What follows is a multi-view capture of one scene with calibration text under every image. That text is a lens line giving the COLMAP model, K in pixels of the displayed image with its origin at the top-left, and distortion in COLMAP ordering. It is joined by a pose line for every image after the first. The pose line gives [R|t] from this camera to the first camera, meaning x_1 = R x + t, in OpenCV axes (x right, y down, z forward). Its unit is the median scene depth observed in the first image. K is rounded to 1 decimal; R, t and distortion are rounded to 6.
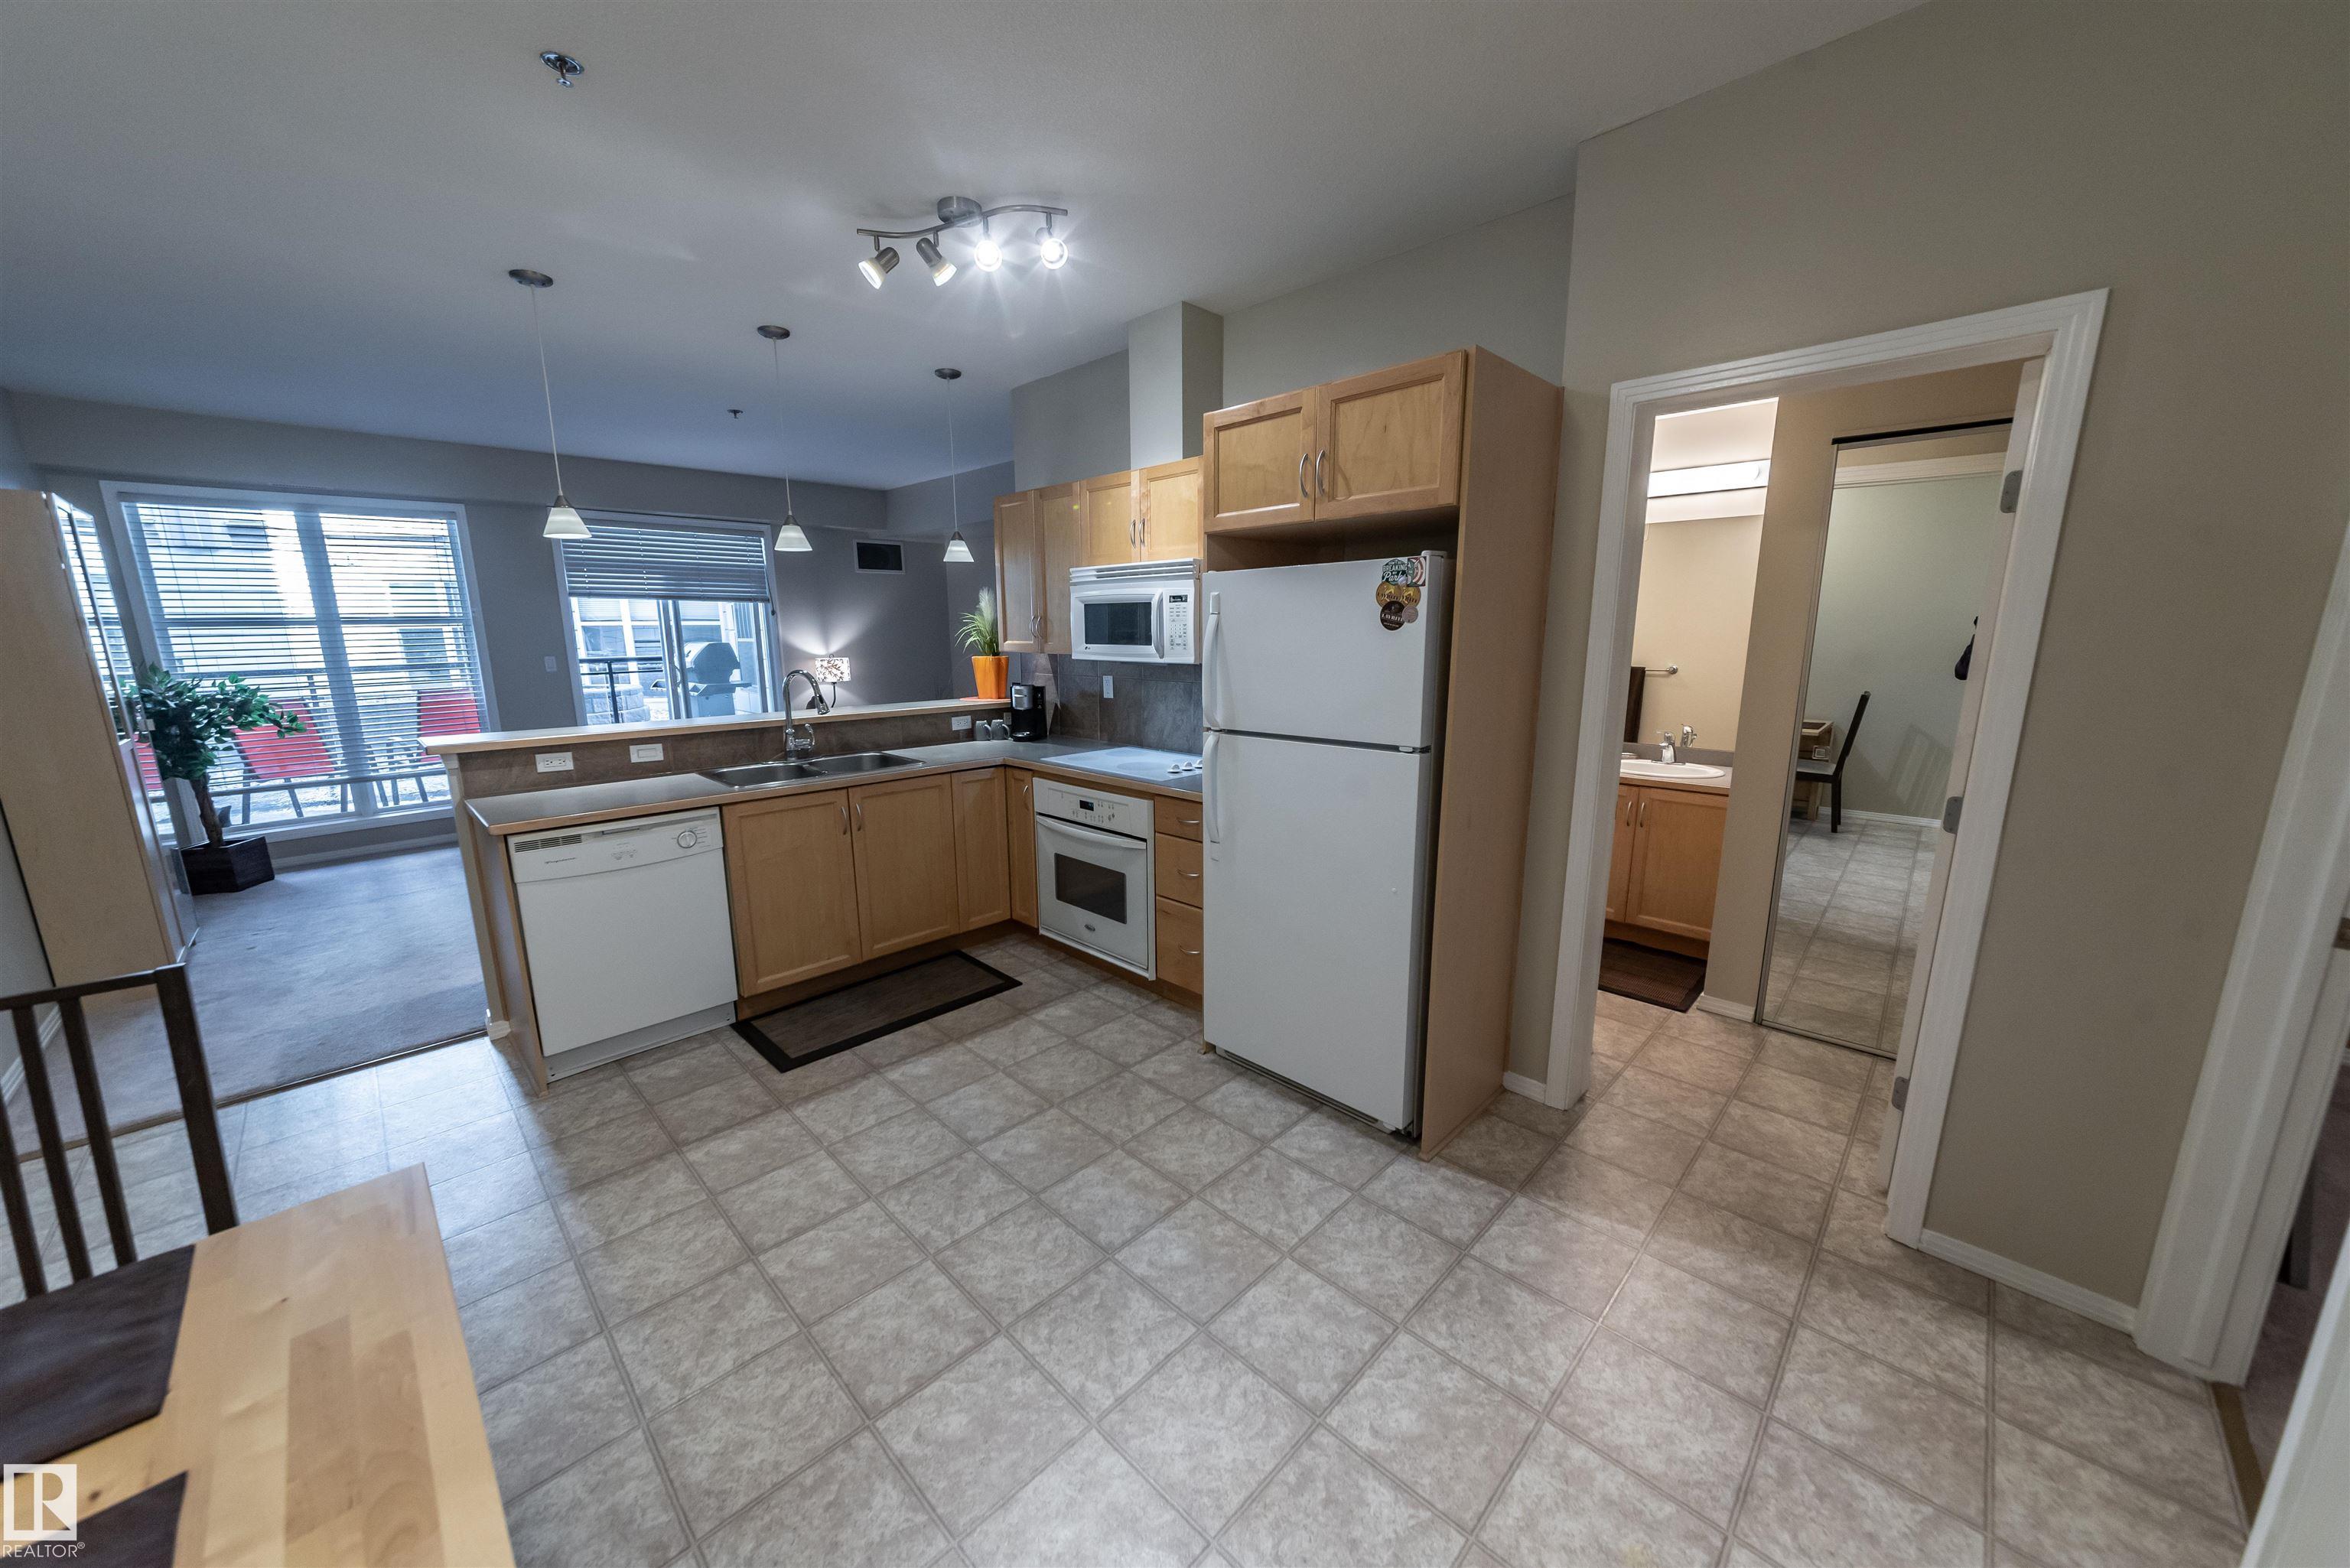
lens RADIAL K [[827.3, 0, 1176.0], [0, 827.3, 794.5], [0, 0, 1]] dist [-0.000873, 0.000035]
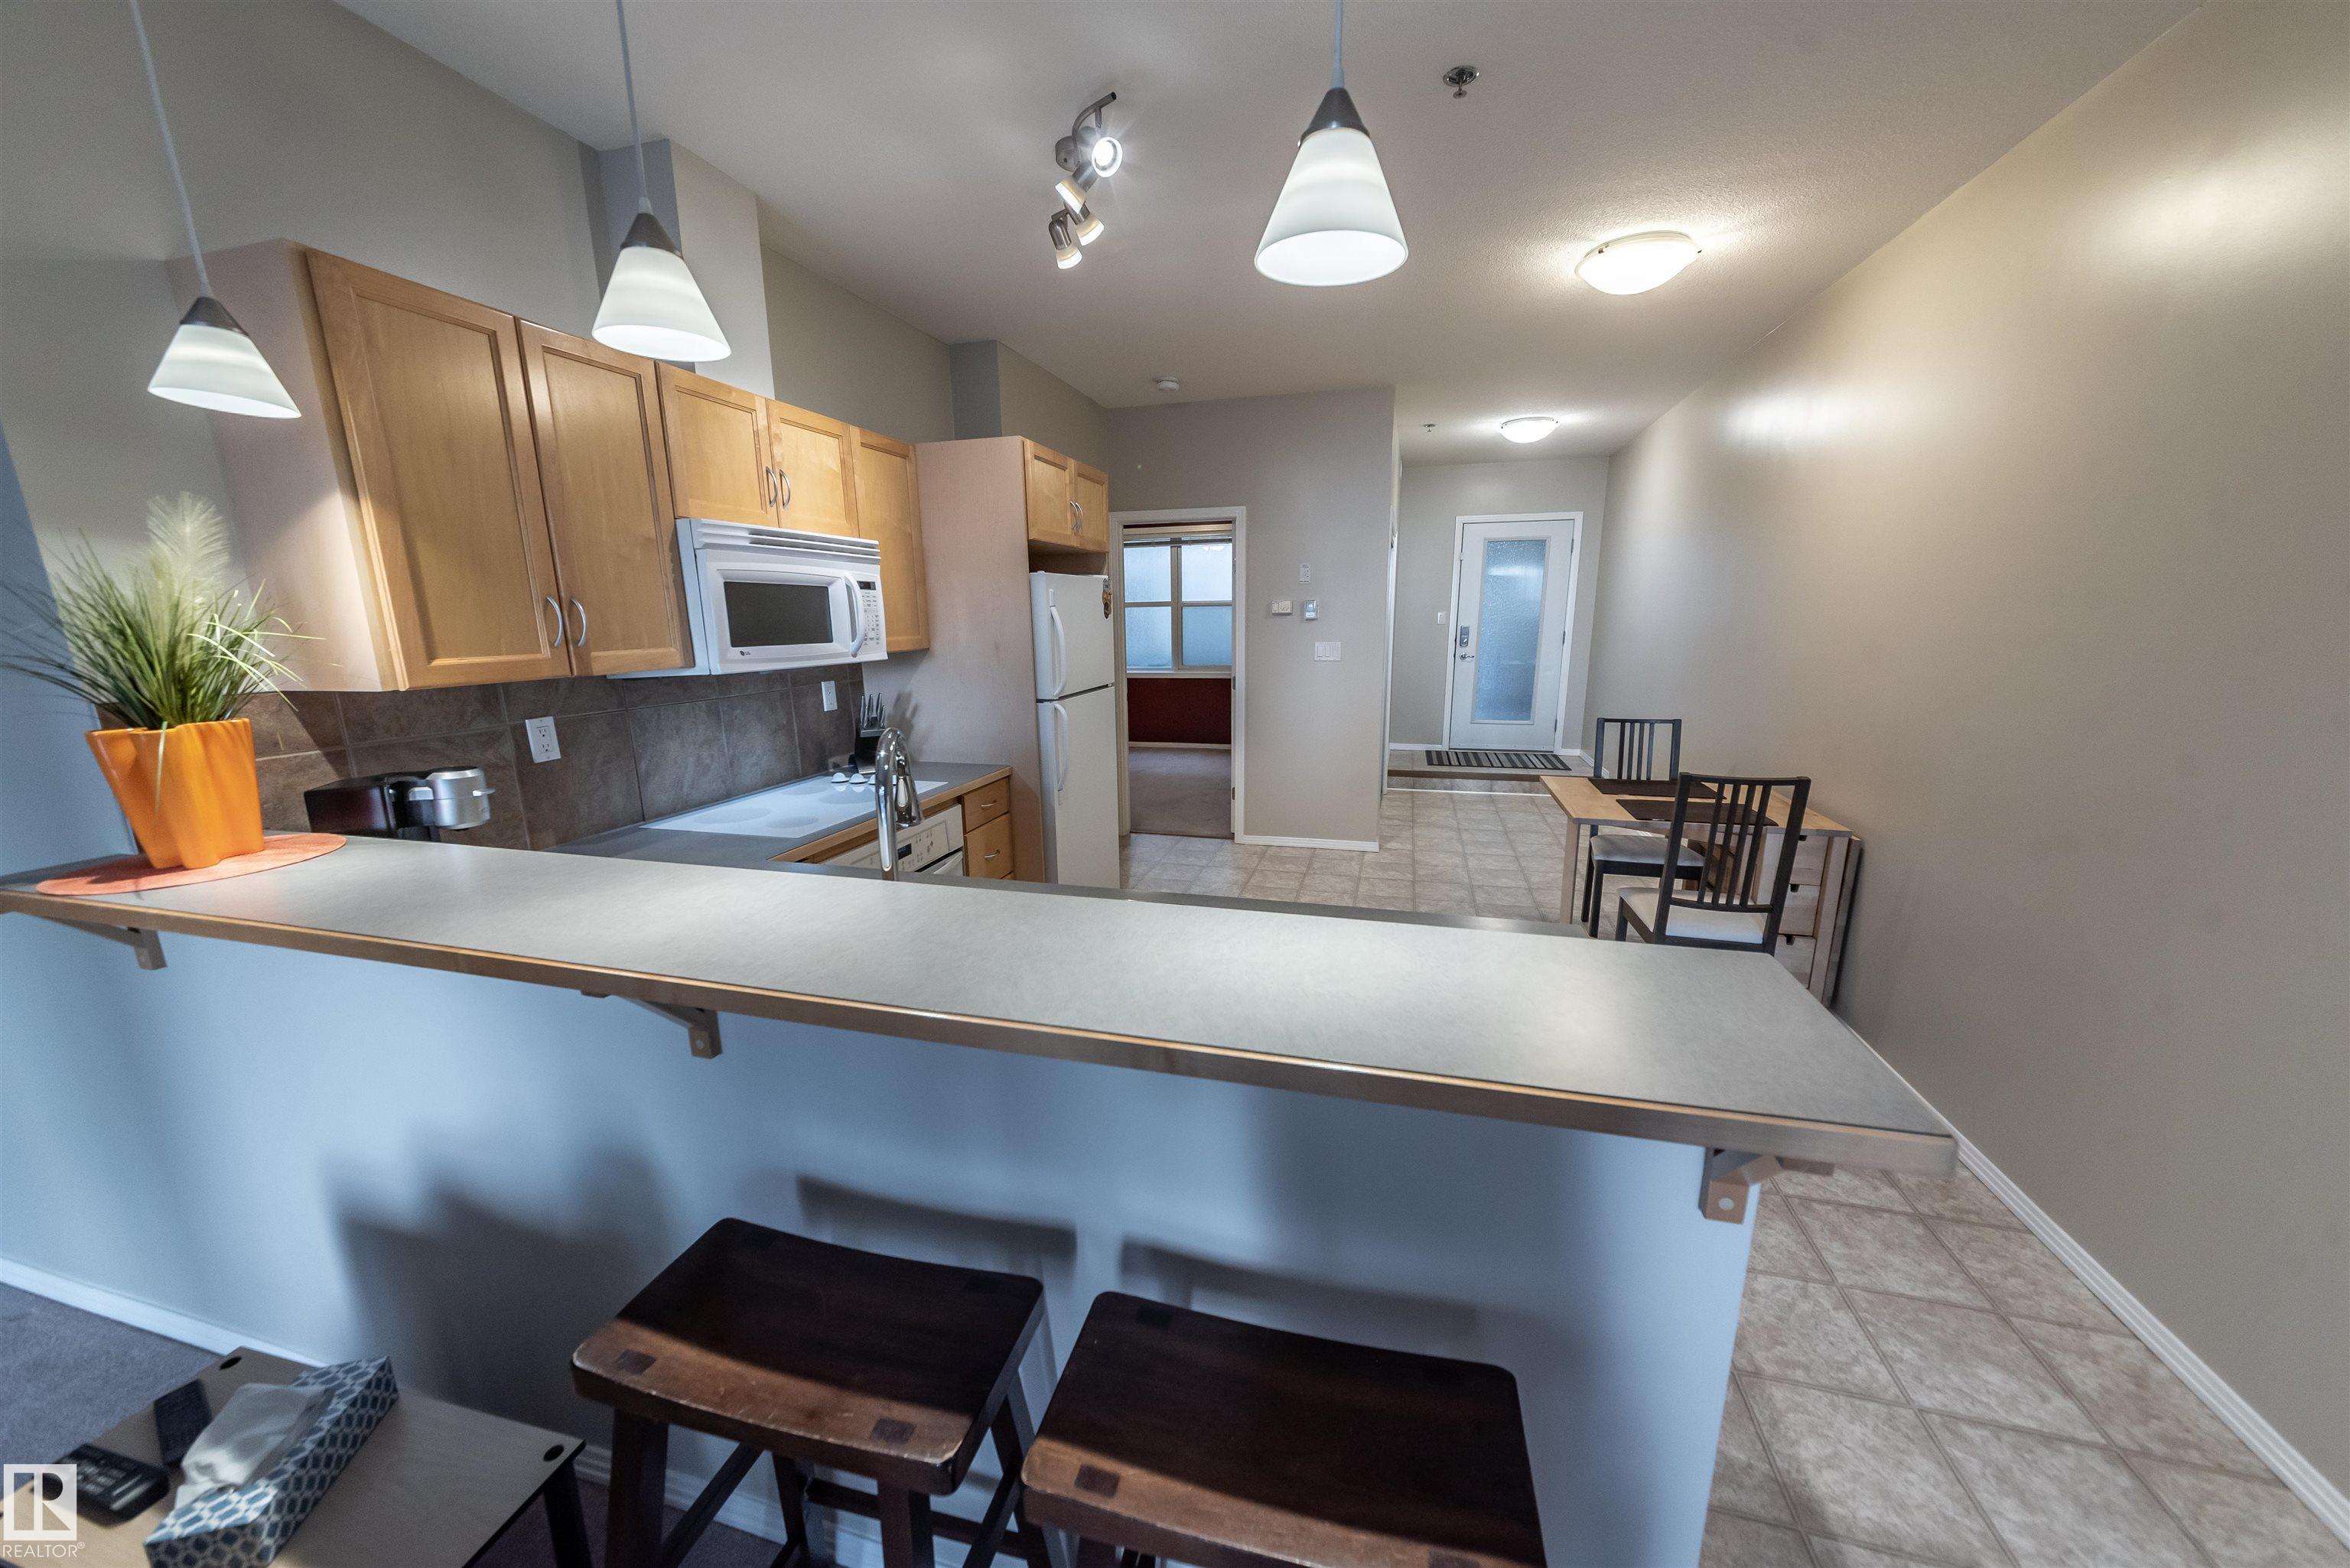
lens RADIAL K [[827.3, 0, 1176.0], [0, 827.3, 794.5], [0, 0, 1]] dist [-0.000873, 0.000035]
pose [[-0.487717, -0.178197, 0.854622, -0.956101], [0.186993, 0.934902, 0.301649, -0.239624], [-0.852740, 0.306928, -0.422645, 1.190454]]
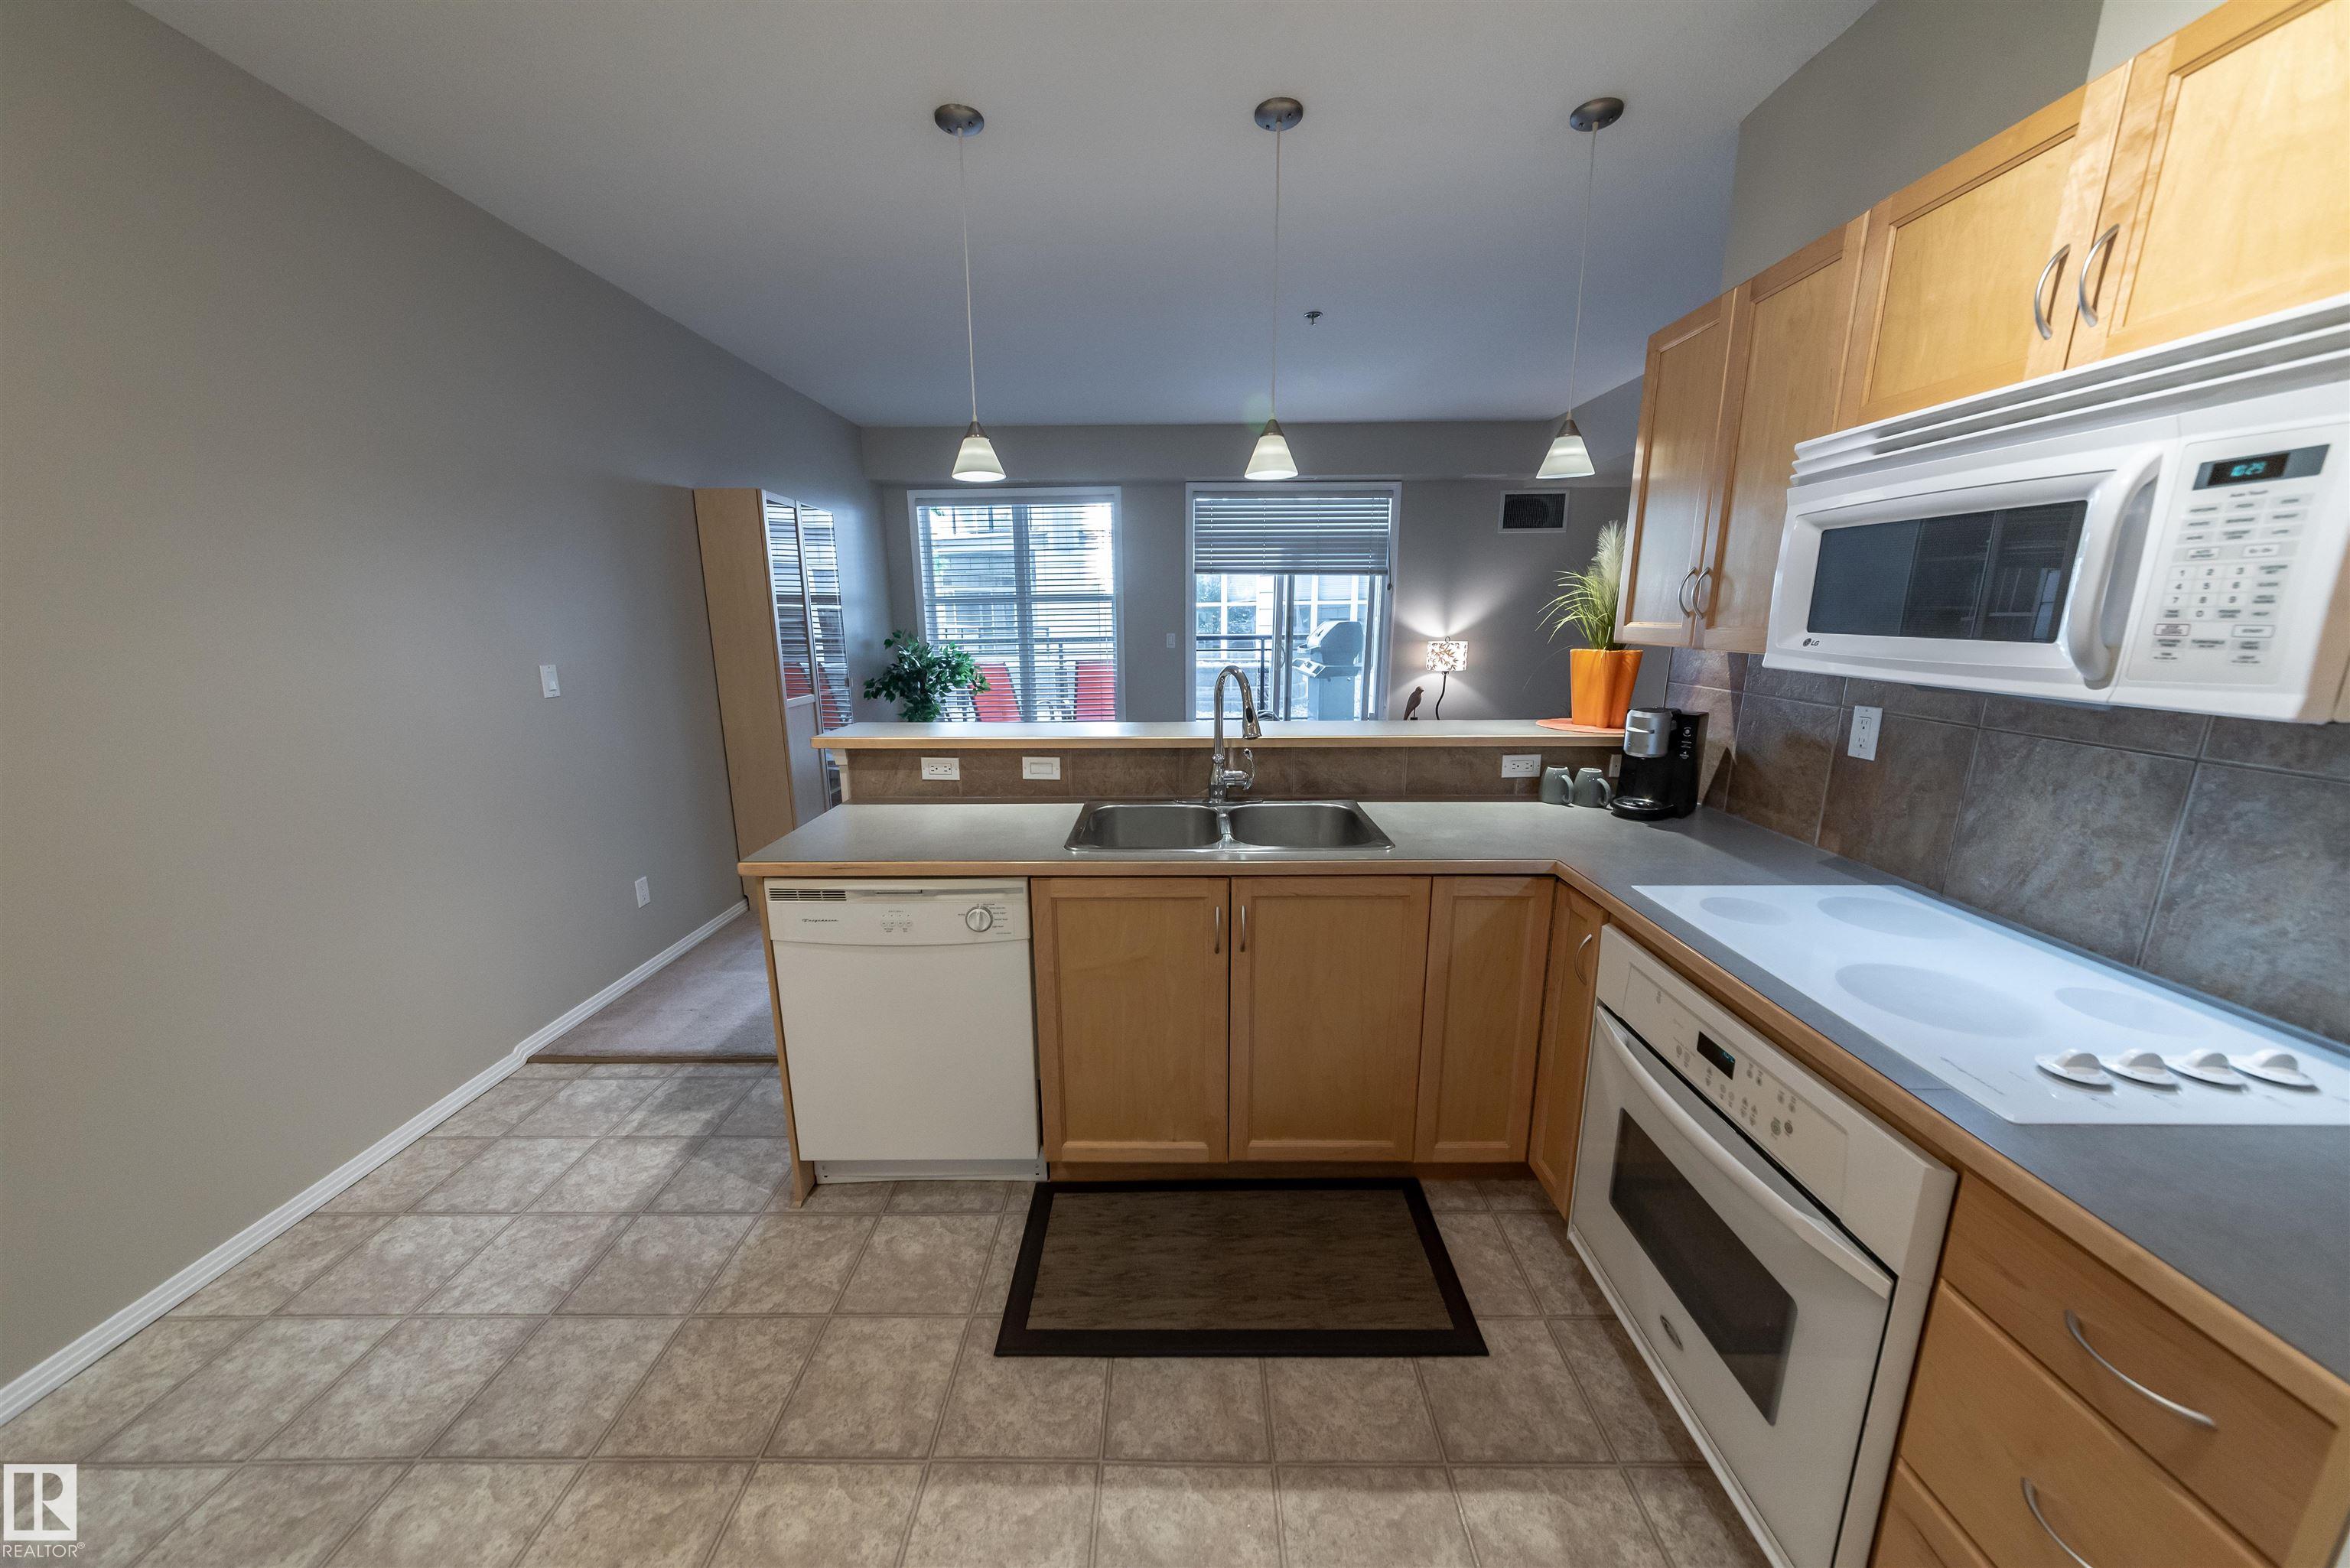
lens RADIAL K [[815.5, 0, 1177.0], [0, 815.5, 793.4], [0, 0, 1]] dist [-0.001652, -0.000196]
pose [[0.697714, 0.158452, -0.698633, -0.040431], [-0.141200, 0.986518, 0.082731, -0.111541], [0.702323, 0.040924, 0.710681, 0.597114]]
